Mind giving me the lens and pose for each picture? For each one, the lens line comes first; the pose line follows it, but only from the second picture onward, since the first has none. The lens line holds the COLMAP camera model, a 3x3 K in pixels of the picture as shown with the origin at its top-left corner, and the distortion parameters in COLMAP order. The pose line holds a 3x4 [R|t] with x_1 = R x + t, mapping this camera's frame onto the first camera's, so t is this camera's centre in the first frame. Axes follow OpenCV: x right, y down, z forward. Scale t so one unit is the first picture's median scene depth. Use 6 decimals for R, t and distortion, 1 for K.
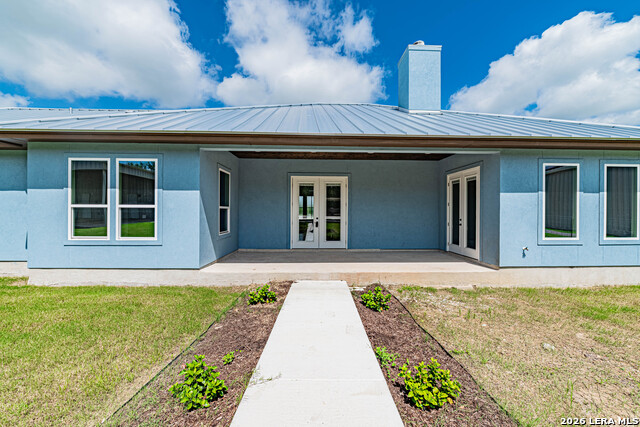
lens RADIAL K [[258.0, 0, 320.0], [0, 258.0, 213.5], [0, 0, 1]] dist [-0.001531, -0.000140]
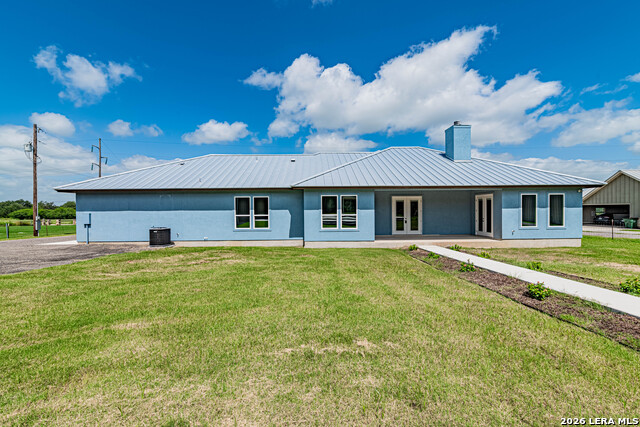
lens RADIAL K [[261.2, 0, 321.1], [0, 261.2, 210.9], [0, 0, 1]] dist [-0.009243, -0.000371]
pose [[0.999874, -0.011685, -0.010738, -0.829387], [0.011701, 0.999931, 0.001383, -0.064032], [0.010721, -0.001509, 0.999941, -1.242561]]
